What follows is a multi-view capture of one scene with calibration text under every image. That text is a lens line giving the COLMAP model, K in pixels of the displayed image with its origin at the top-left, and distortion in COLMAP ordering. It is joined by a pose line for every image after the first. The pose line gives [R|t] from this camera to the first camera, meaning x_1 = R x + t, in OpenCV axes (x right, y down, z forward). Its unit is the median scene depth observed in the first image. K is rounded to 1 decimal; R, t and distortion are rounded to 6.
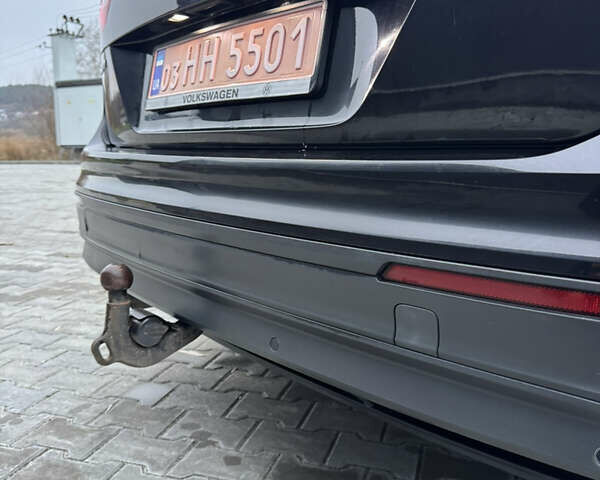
lens RADIAL K [[573.7, 0, 300.0], [0, 573.7, 240.0], [0, 0, 1]] dist [0.137212, -0.322968]
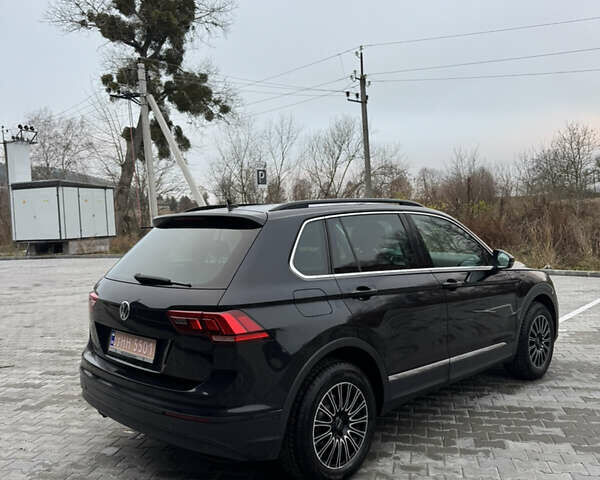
lens RADIAL K [[563.1, 0, 300.0], [0, 563.1, 240.0], [0, 0, 1]] dist [0.095337, -0.169609]
pose [[0.995237, -0.042323, 0.087815, 0.188786], [0.051821, 0.992704, -0.108871, -0.163758], [-0.082566, 0.112904, 0.990169, -0.807590]]
